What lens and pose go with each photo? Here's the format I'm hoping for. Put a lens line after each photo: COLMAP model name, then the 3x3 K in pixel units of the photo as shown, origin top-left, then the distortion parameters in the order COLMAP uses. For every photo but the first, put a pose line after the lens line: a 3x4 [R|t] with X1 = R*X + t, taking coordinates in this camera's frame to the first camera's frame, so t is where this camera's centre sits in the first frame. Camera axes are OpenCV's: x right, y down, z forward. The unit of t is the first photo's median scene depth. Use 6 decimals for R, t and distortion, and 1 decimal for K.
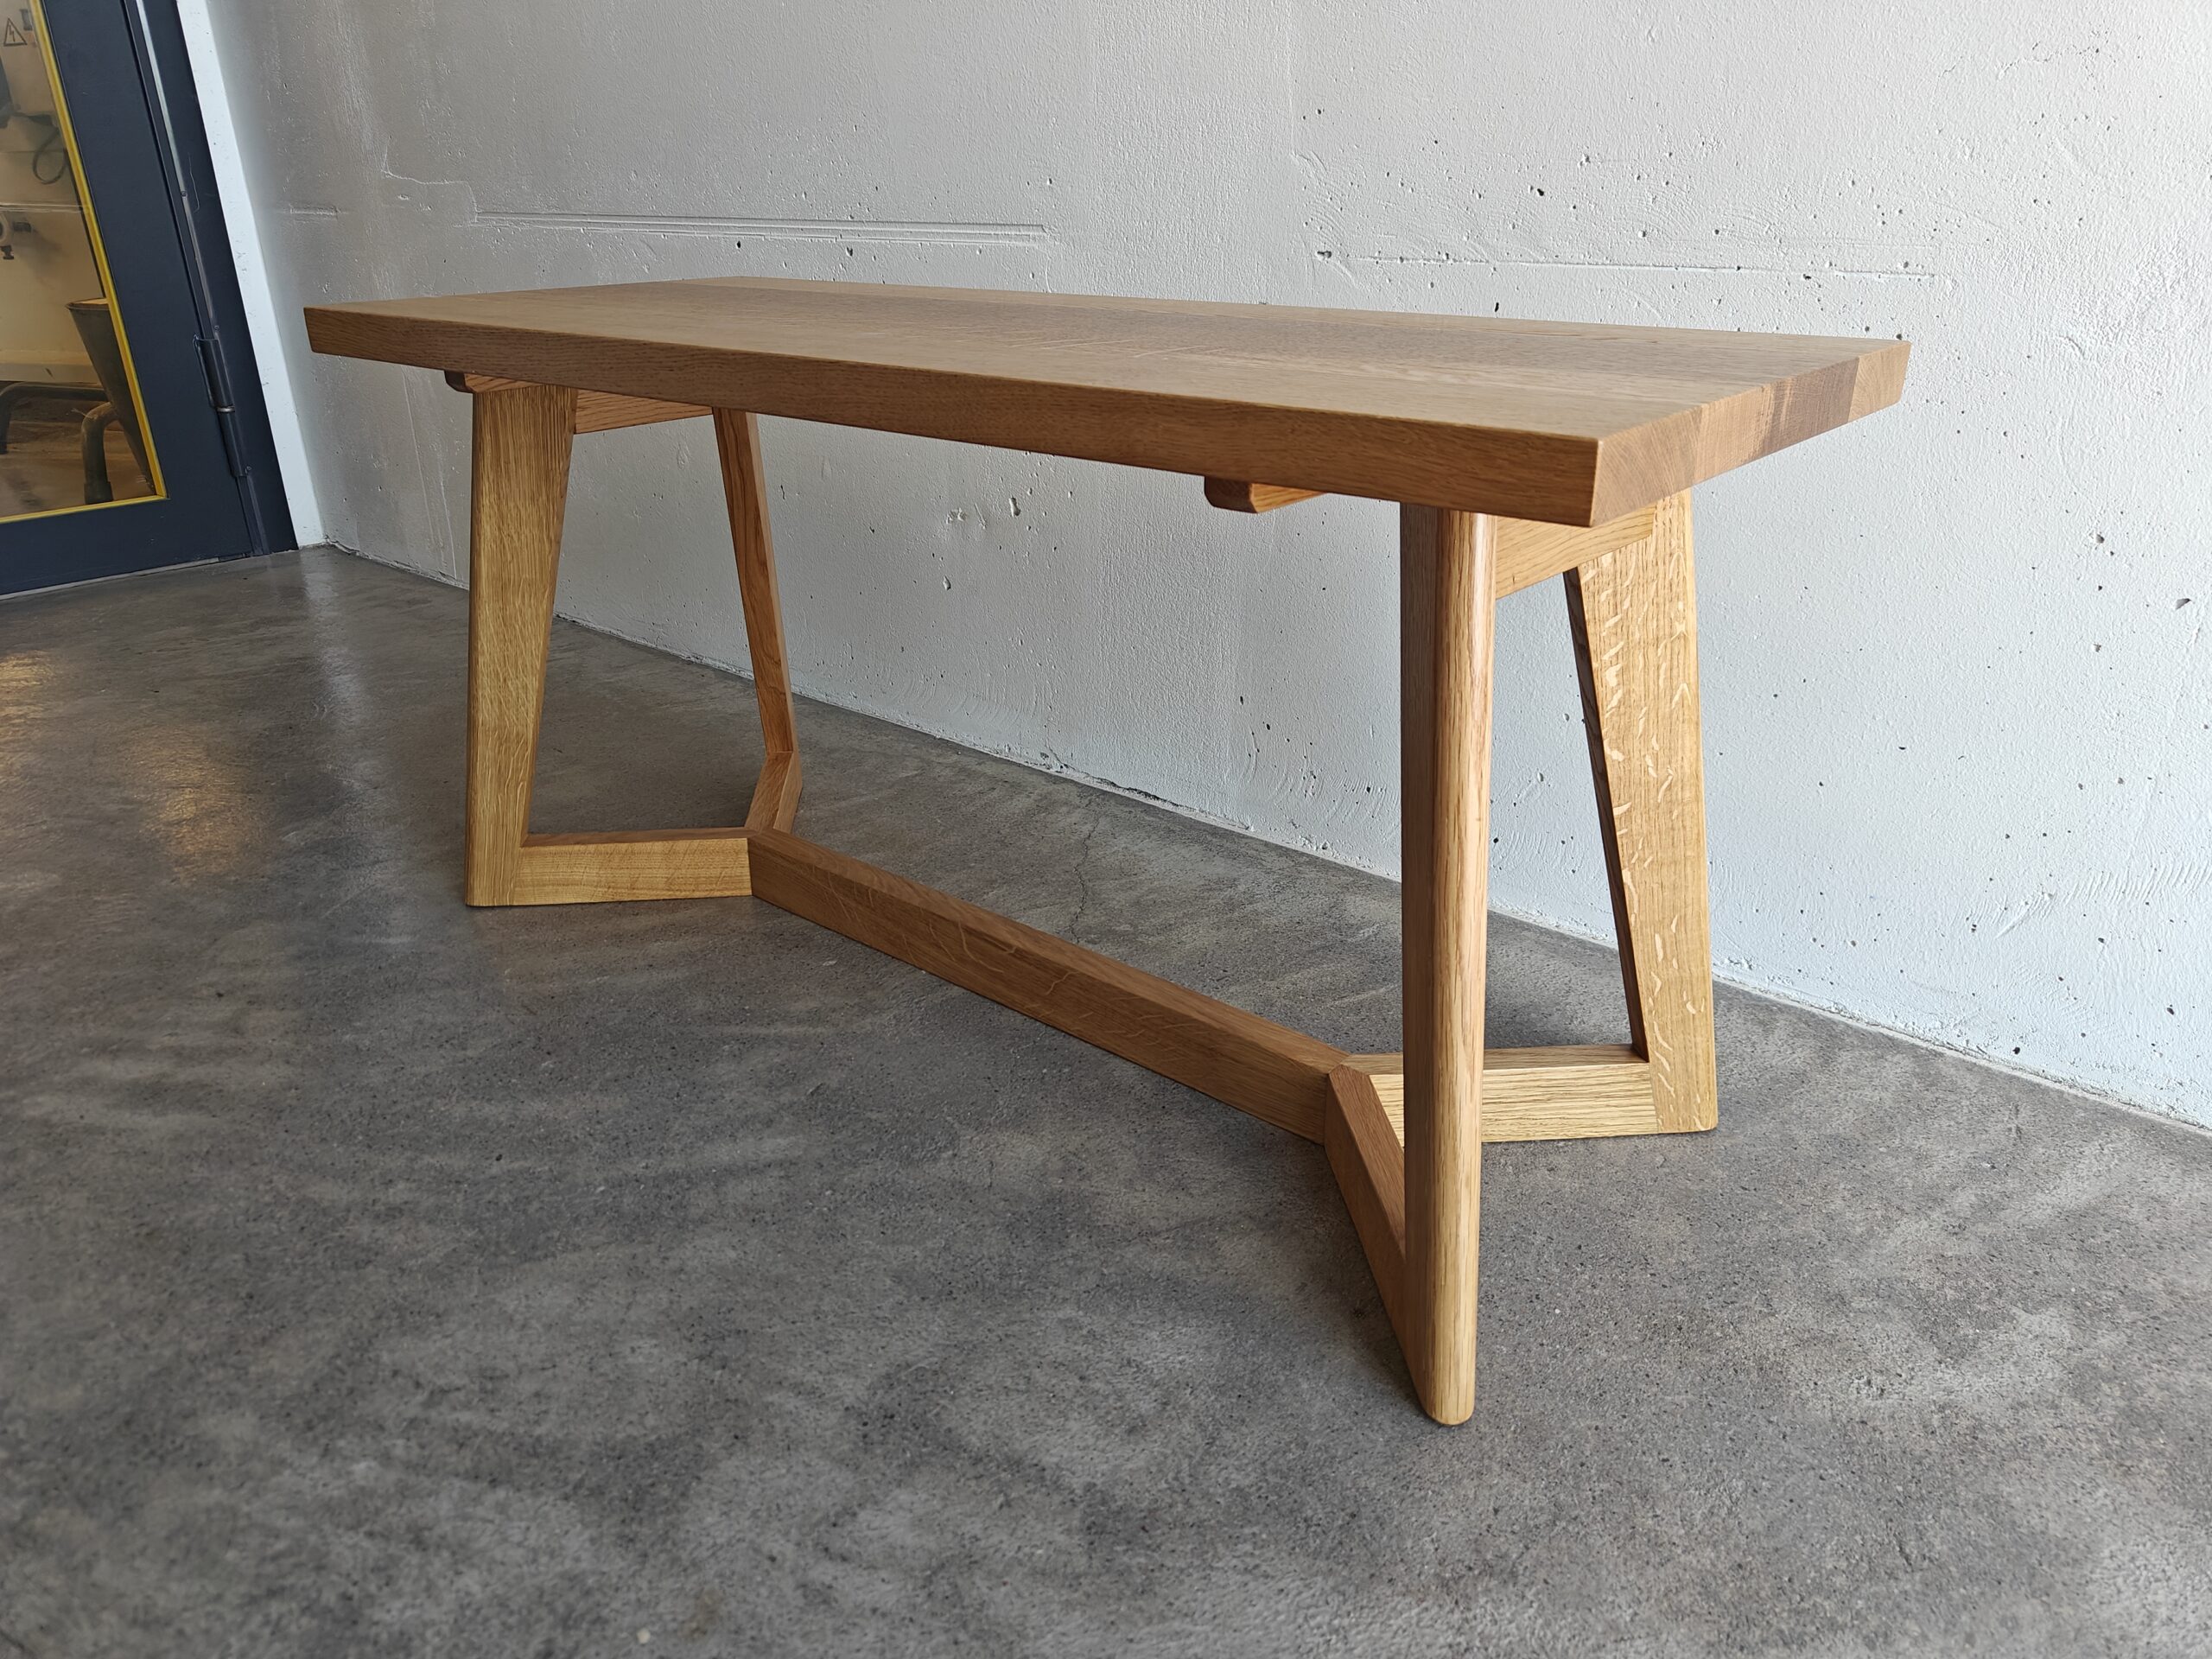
lens RADIAL K [[1539.5, 0, 1099.1], [0, 1539.5, 833.4], [0, 0, 1]] dist [0.010476, 0.001725]
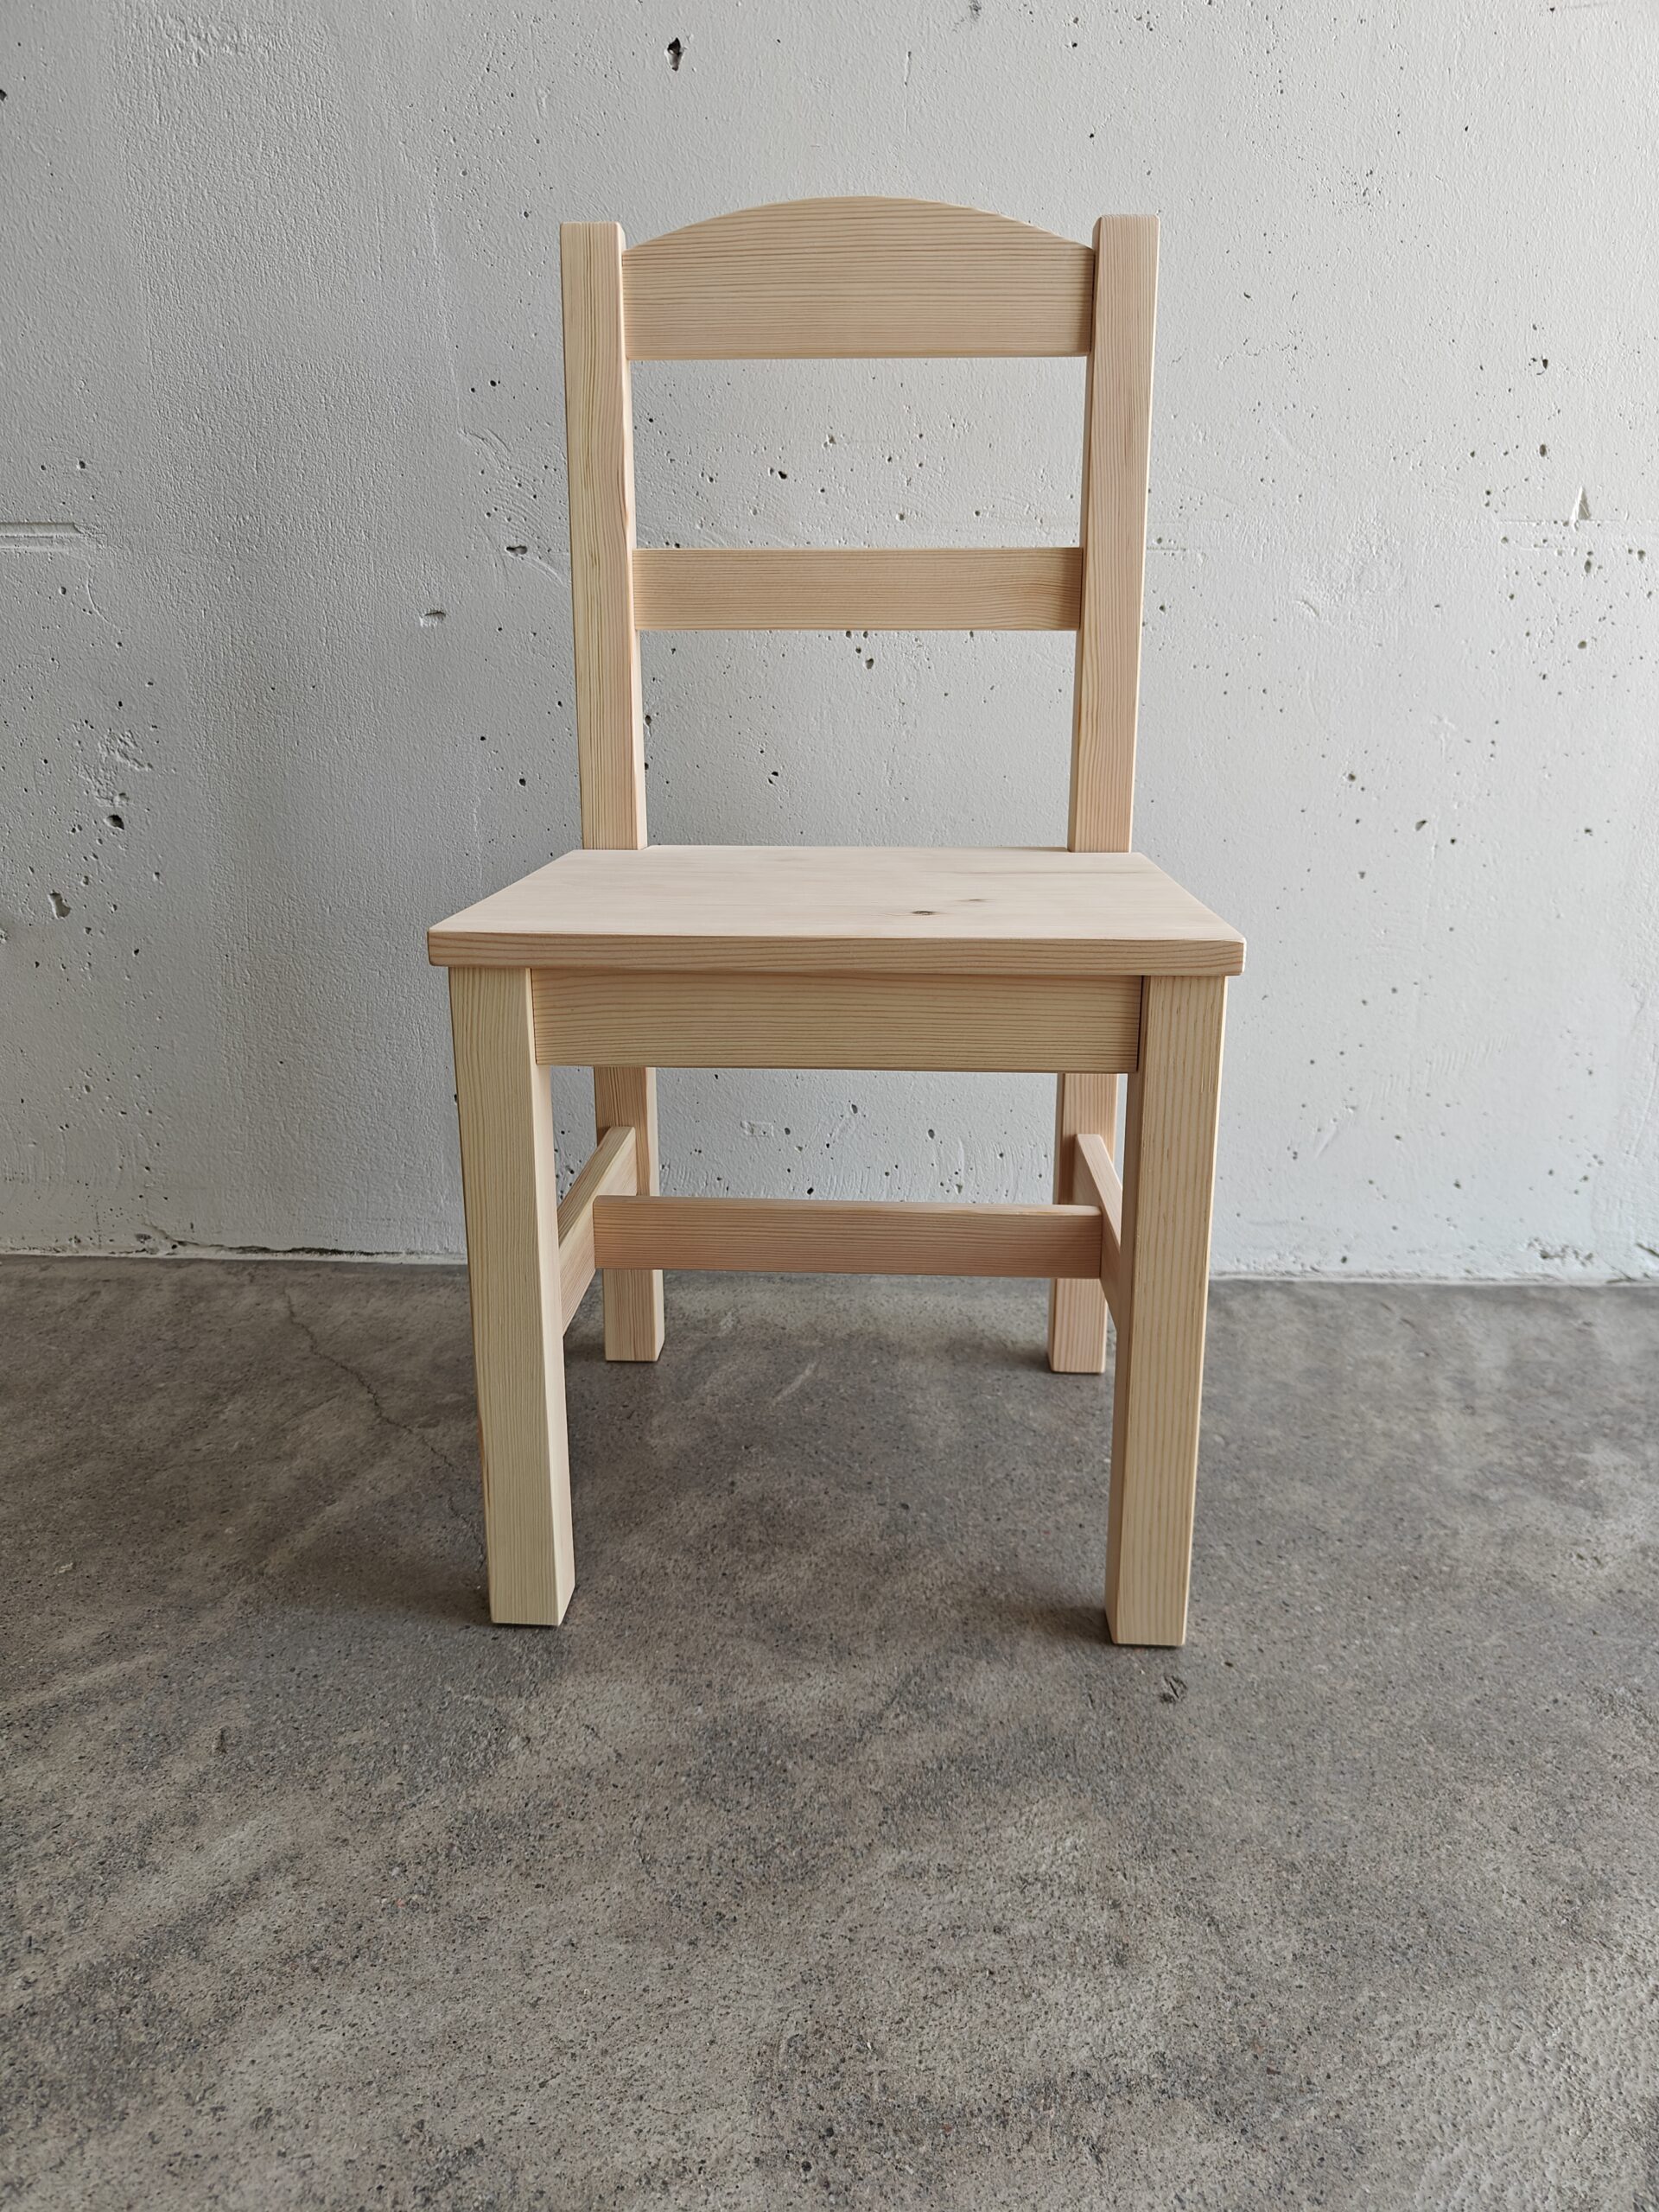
lens RADIAL K [[1562.1, 0, 823.5], [0, 1562.1, 1108.7], [0, 0, 1]] dist [0.005334, 0.001791]
pose [[0.787136, -0.157843, 0.596240, -0.380620], [0.237842, 0.969612, -0.057306, 0.016886], [-0.569076, 0.186918, 0.800758, 0.367468]]
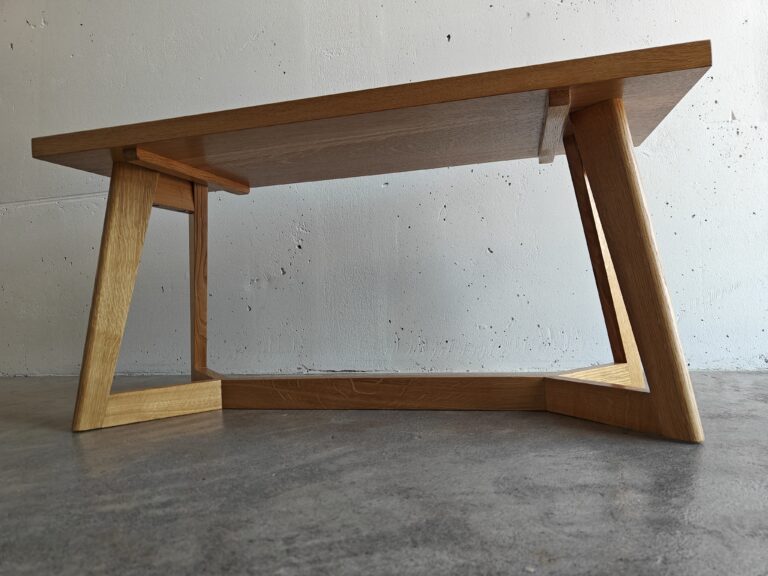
lens RADIAL K [[536.5, 0, 382.3], [0, 536.5, 289.0], [0, 0, 1]] dist [0.007089, 0.006356]
pose [[0.898823, -0.038674, 0.436601, -0.510652], [0.213204, 0.908893, -0.358409, 0.304272], [-0.382963, 0.415231, 0.825180, 0.319002]]
